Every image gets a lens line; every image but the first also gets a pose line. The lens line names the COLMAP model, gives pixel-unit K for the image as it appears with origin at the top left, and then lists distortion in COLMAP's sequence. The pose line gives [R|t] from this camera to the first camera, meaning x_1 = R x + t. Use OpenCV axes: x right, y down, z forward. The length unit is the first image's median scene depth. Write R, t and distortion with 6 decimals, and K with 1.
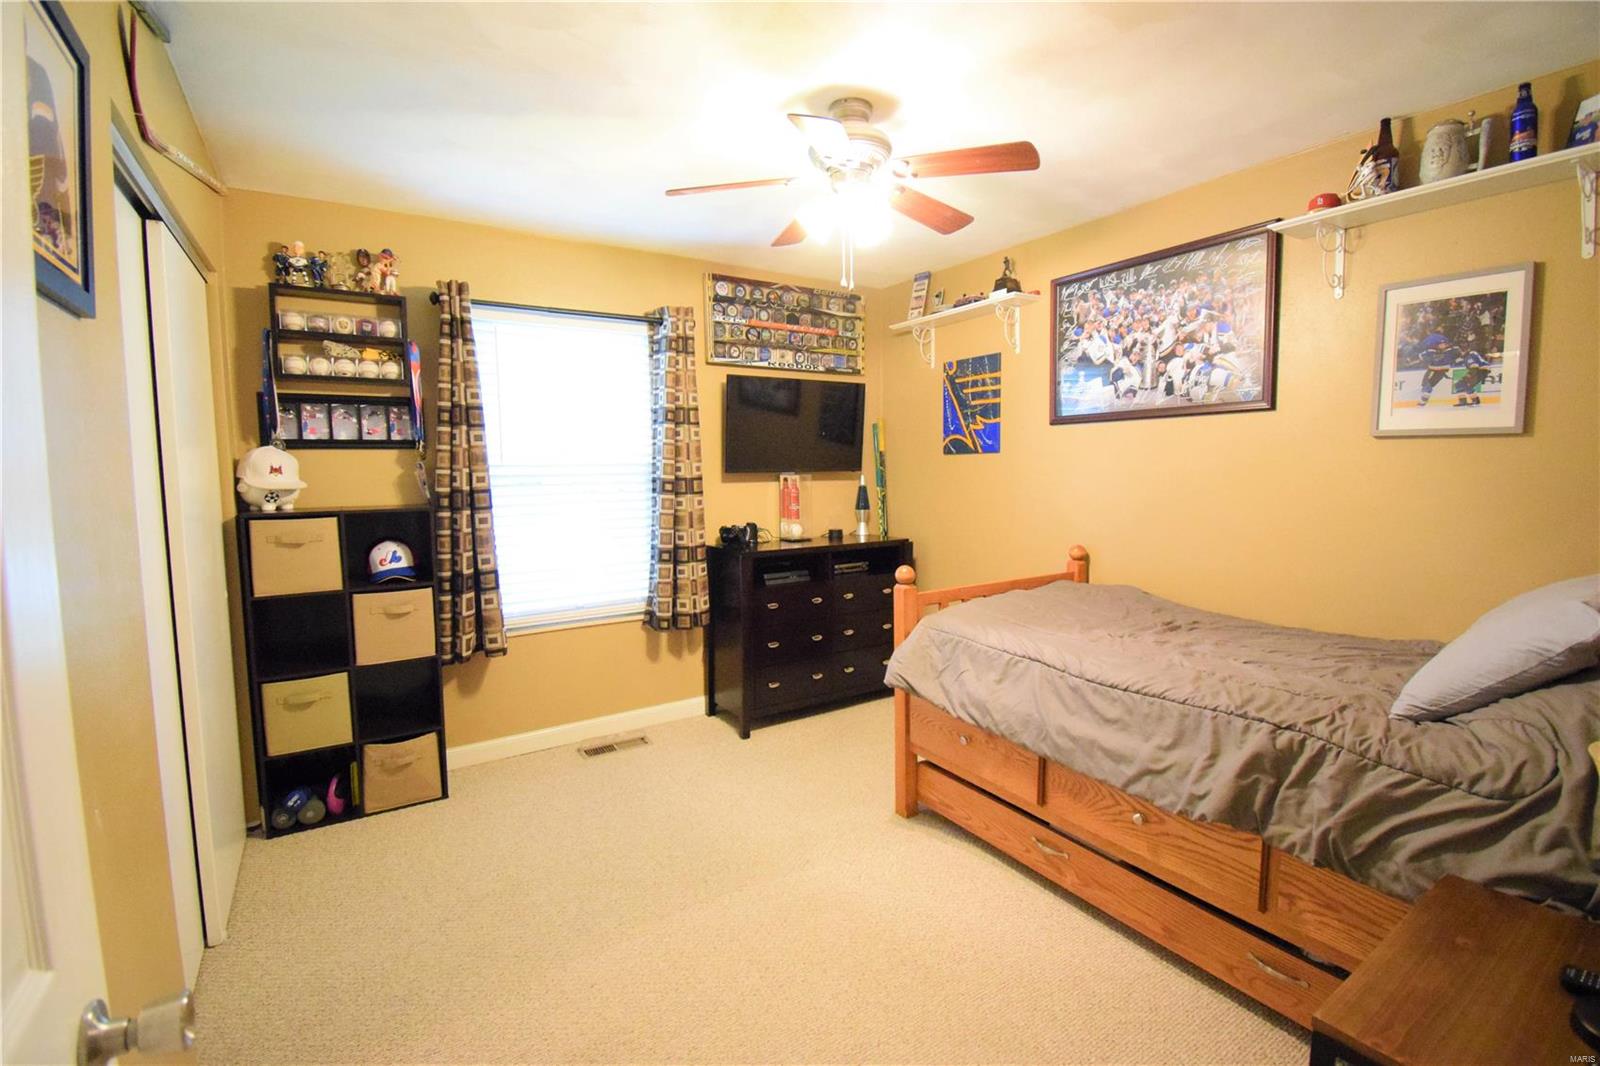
lens RADIAL K [[715.9, 0, 806.8], [0, 715.9, 527.1], [0, 0, 1]] dist [0.027378, -0.026454]
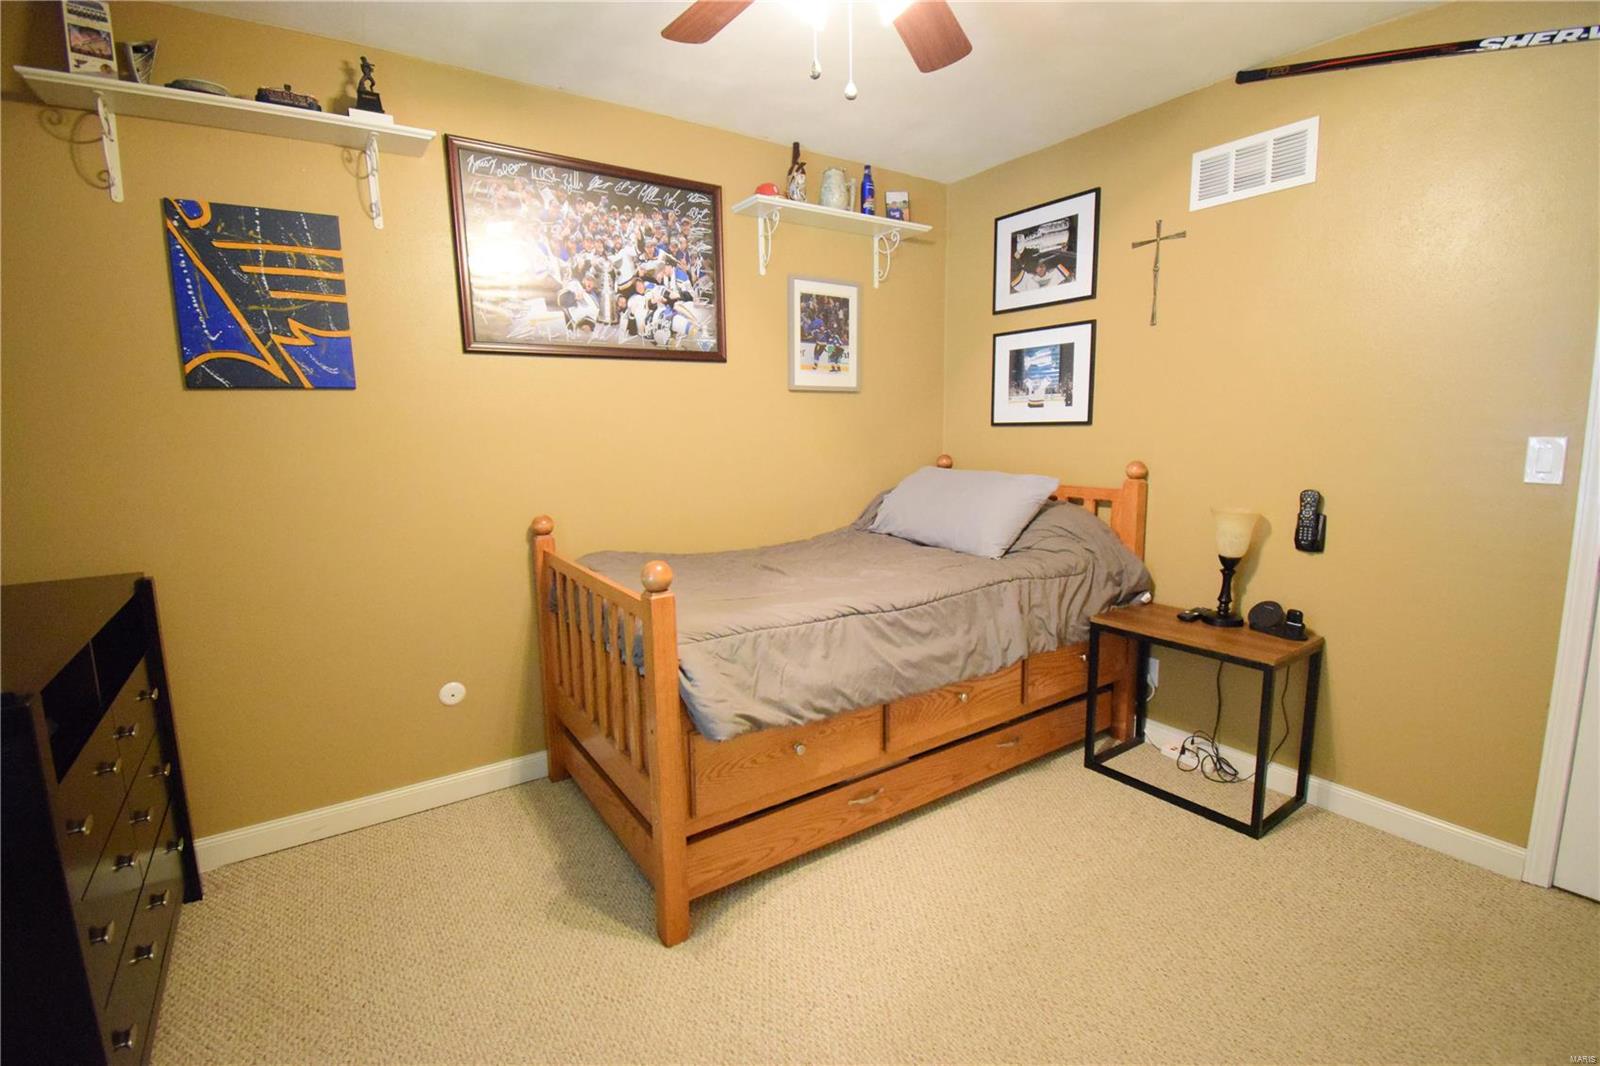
lens RADIAL K [[715.9, 0, 806.8], [0, 715.9, 527.1], [0, 0, 1]] dist [0.027378, -0.026454]
pose [[-0.027975, -0.135202, 0.990423, -0.450715], [0.101933, 0.985260, 0.137376, -0.044863], [-0.994398, 0.104800, -0.013781, 0.825305]]
